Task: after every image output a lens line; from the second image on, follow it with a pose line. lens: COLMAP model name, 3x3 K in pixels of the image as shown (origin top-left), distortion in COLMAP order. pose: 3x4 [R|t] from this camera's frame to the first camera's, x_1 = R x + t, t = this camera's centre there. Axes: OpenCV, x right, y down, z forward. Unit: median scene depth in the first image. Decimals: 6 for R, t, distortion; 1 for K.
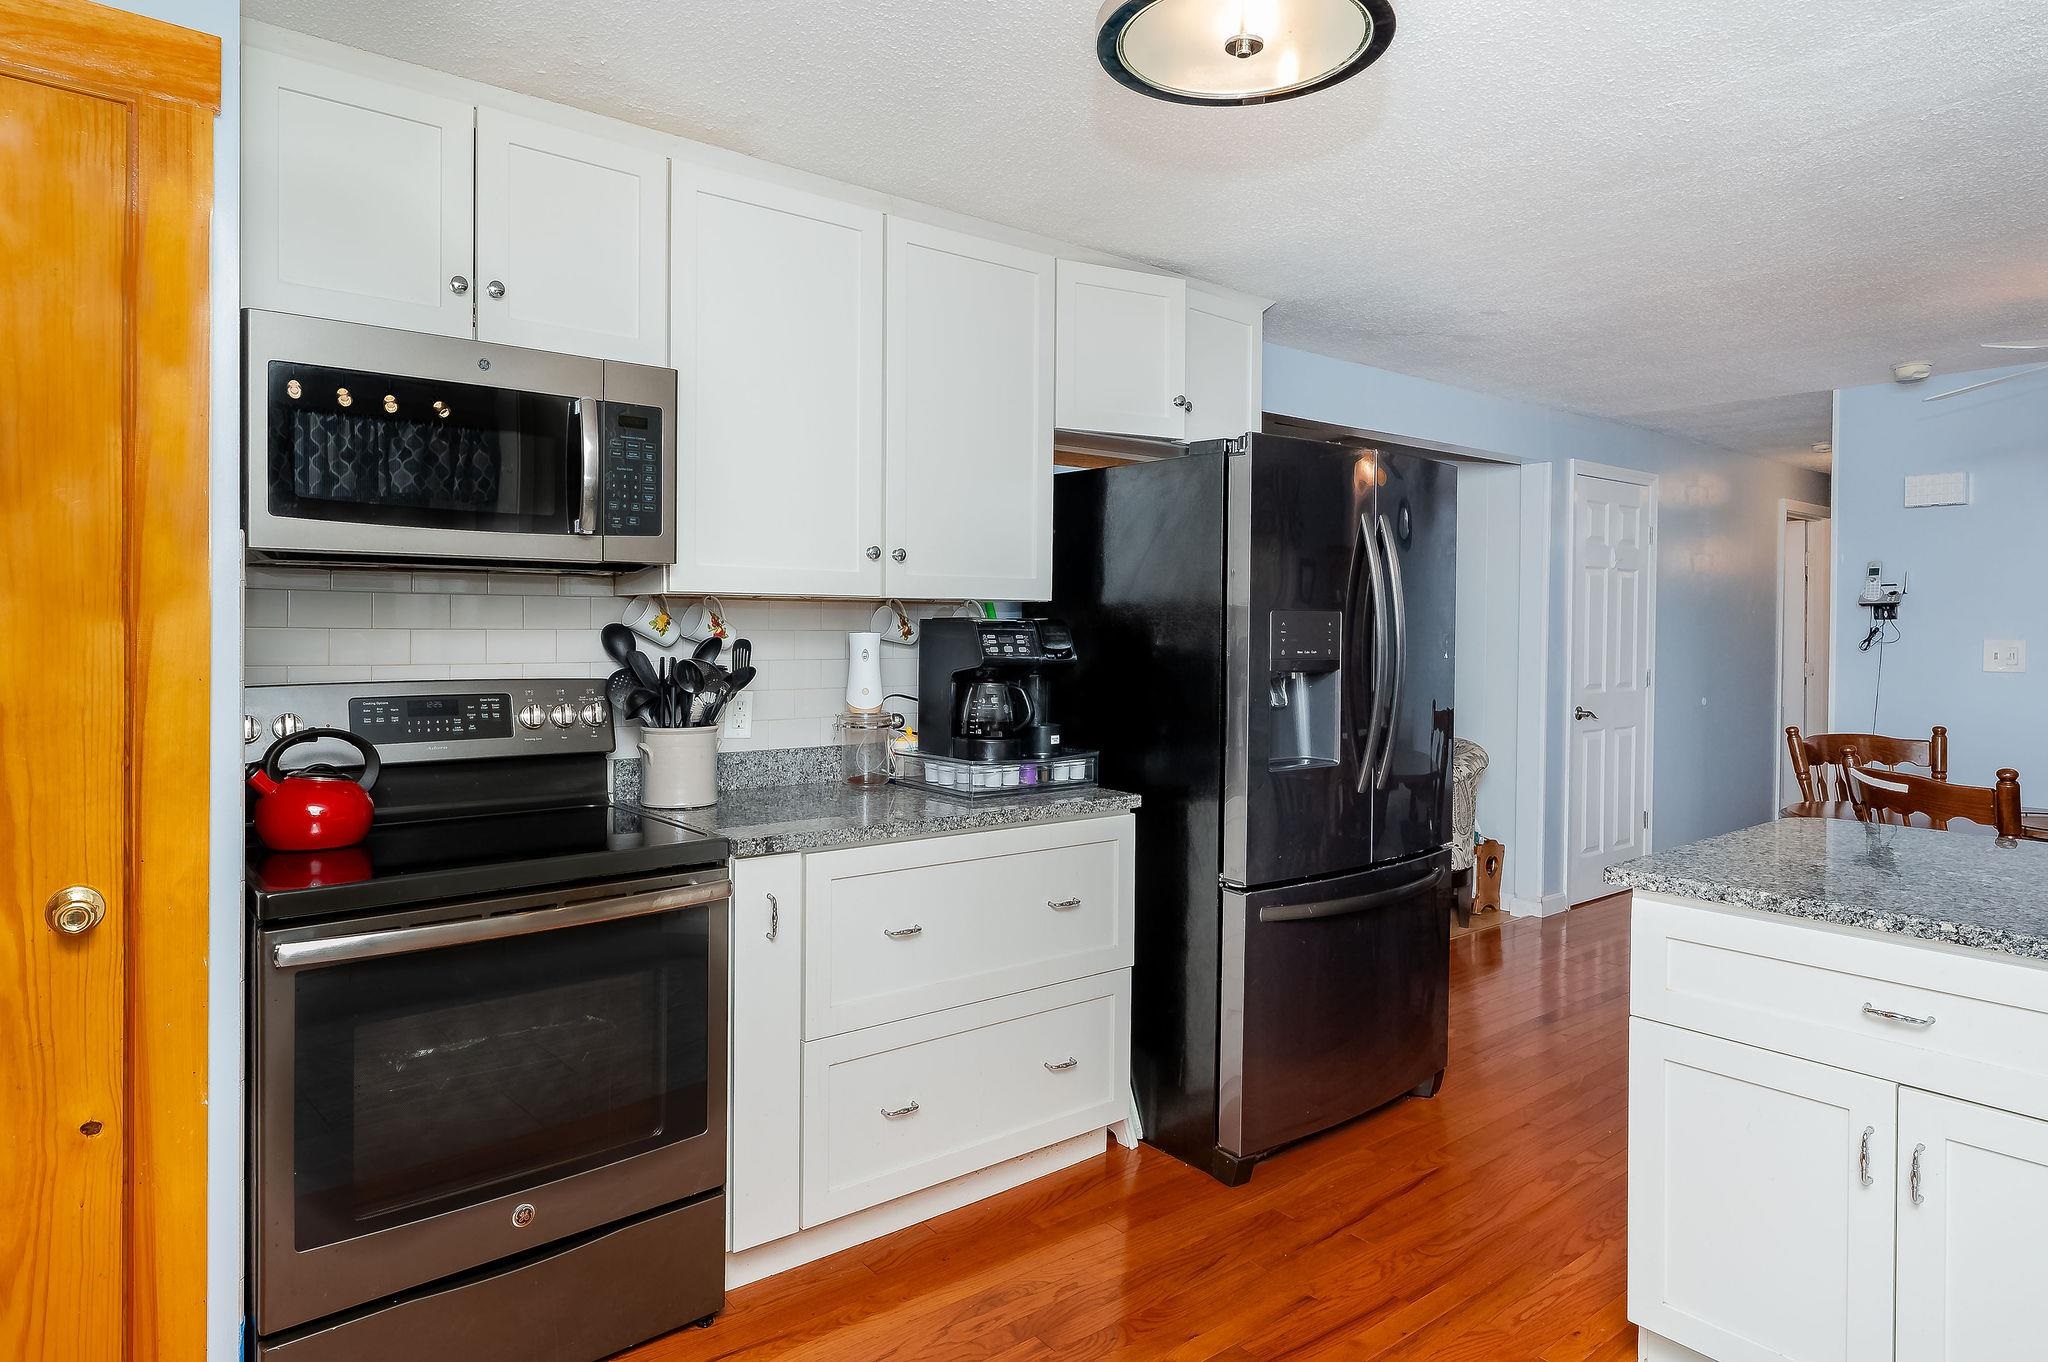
lens RADIAL K [[1137.2, 0, 952.5], [0, 1137.2, 629.0], [0, 0, 1]] dist [-0.004242, -0.000018]
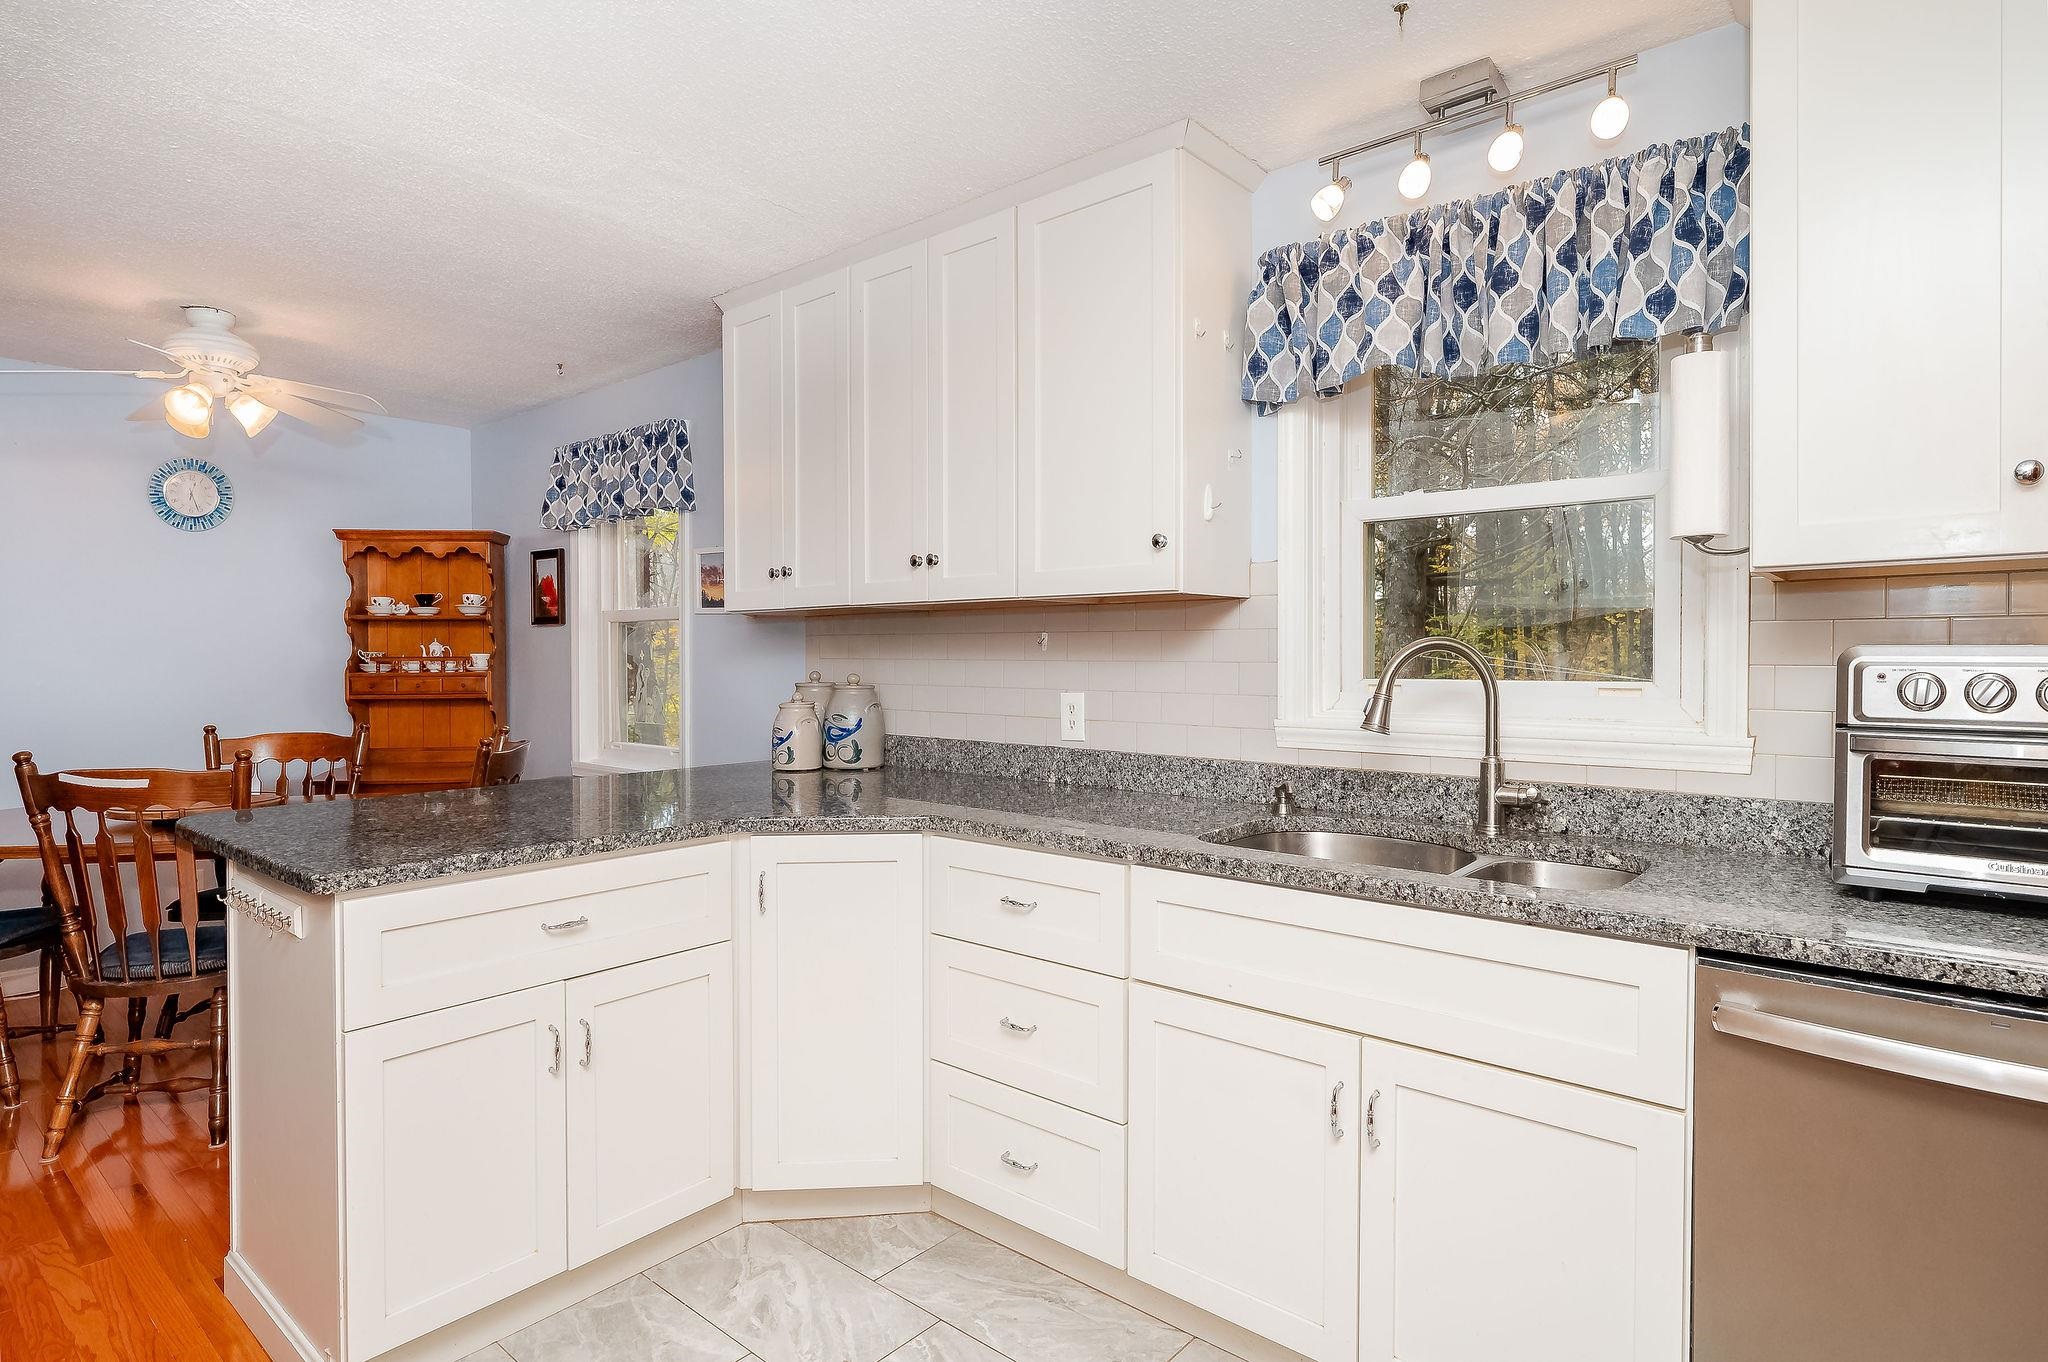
lens RADIAL K [[1125.7, 0, 1030.6], [0, 1125.7, 670.8], [0, 0, 1]] dist [-0.002068, -0.003034]
pose [[-0.218075, -0.020308, 0.975721, -0.273217], [-0.001112, 0.999788, 0.020560, 0.023181], [-0.975931, 0.003399, -0.218051, 0.453679]]
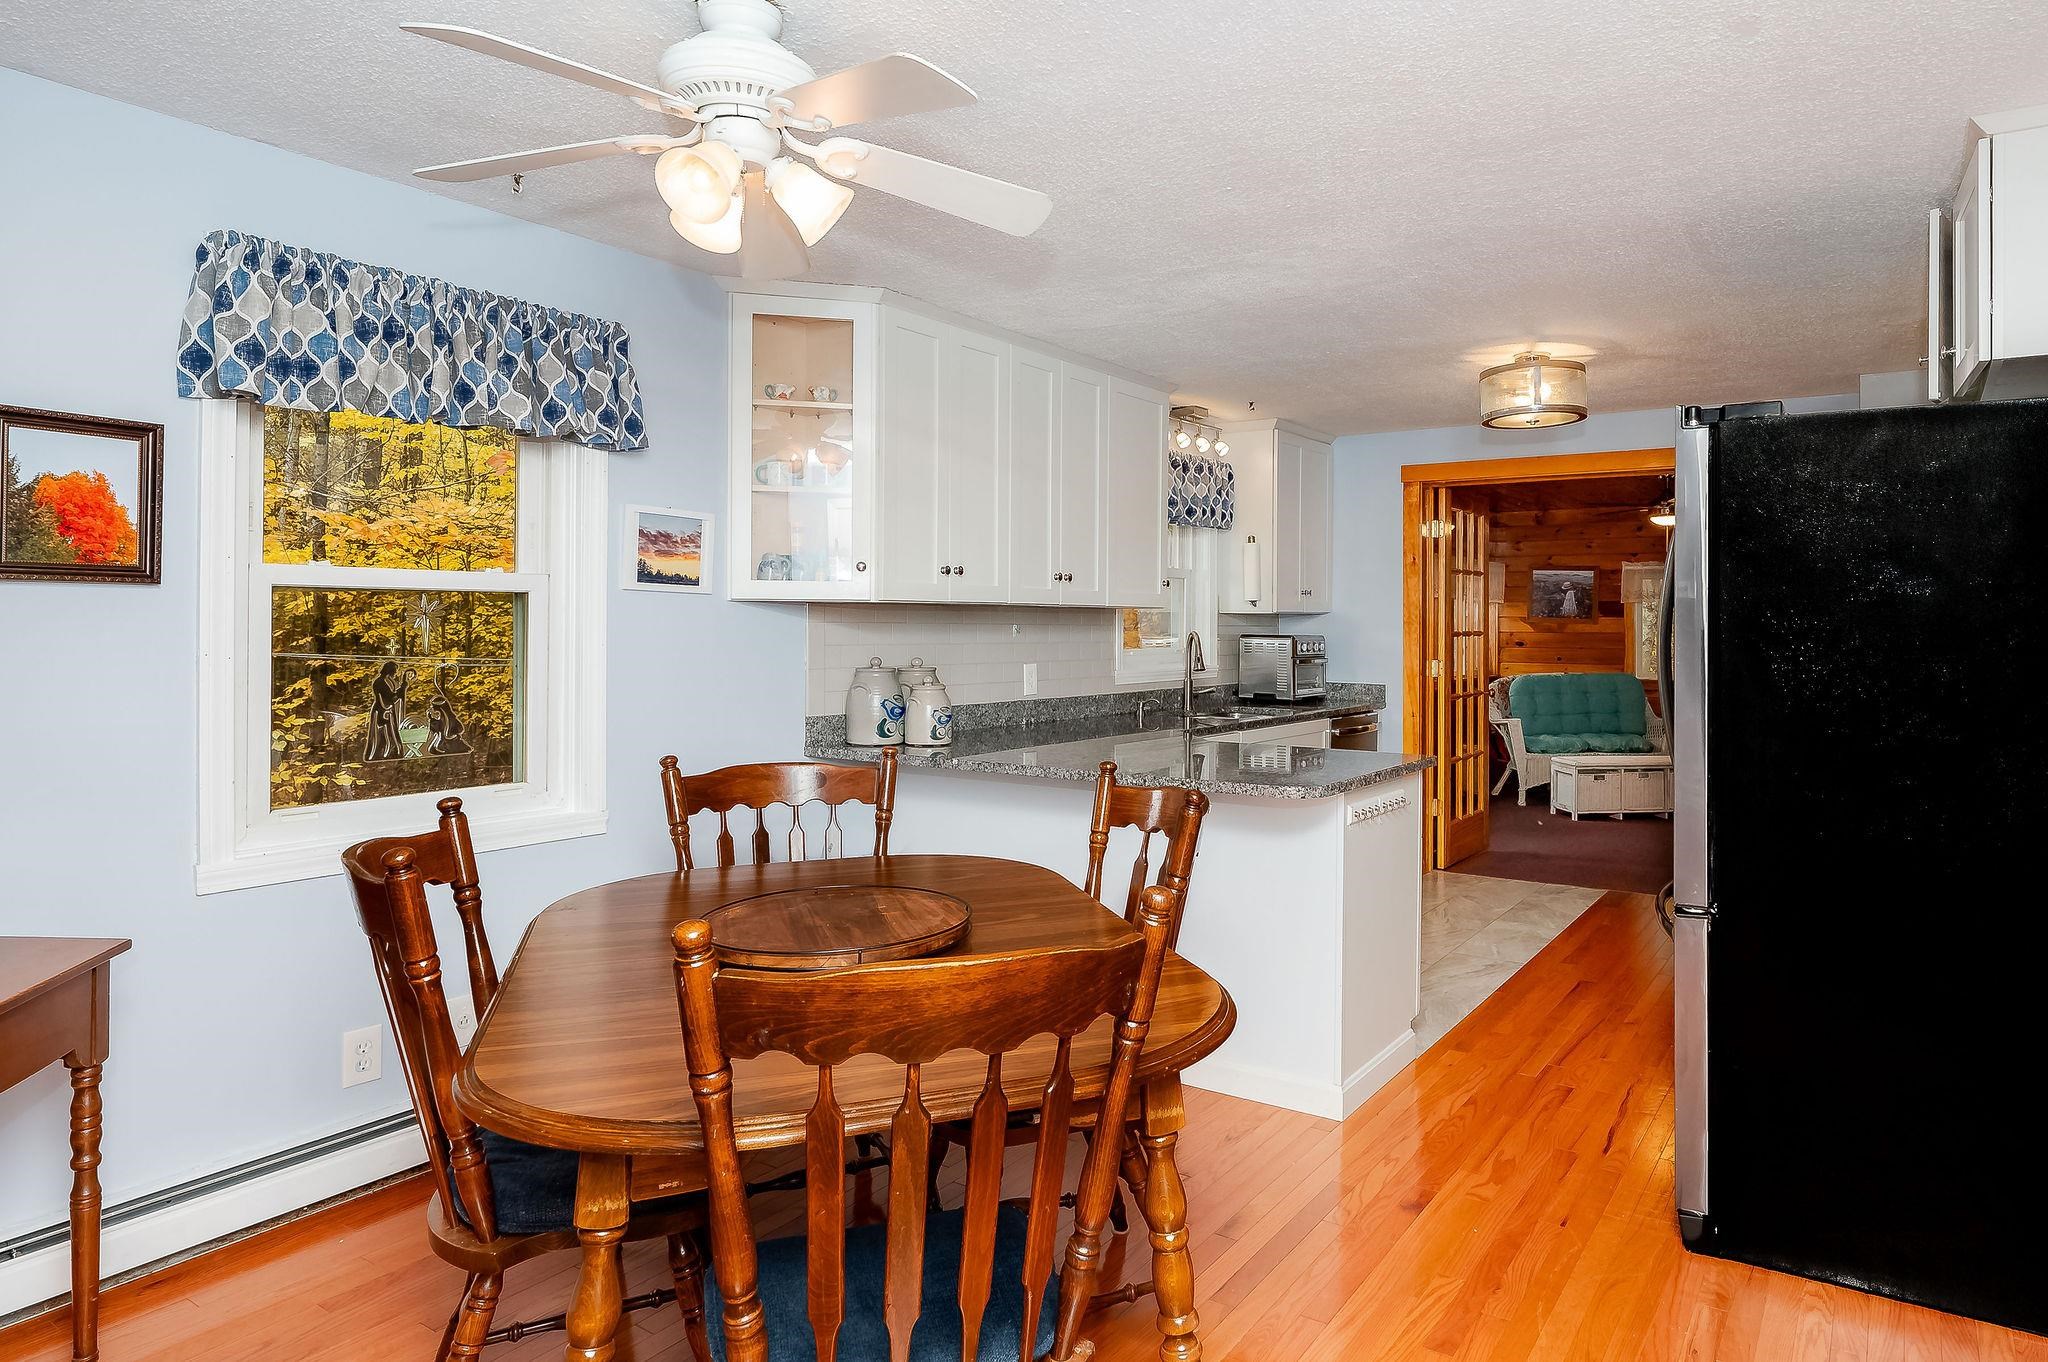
lens RADIAL K [[1239.7, 0, 1167.4], [0, 1239.7, 615.6], [0, 0, 1]] dist [-0.005581, -0.001102]
pose [[-0.924471, -0.015152, -0.380950, 1.264210], [-0.013635, 0.999885, -0.006682, 0.005388], [0.381007, -0.000983, -0.924572, 1.926334]]
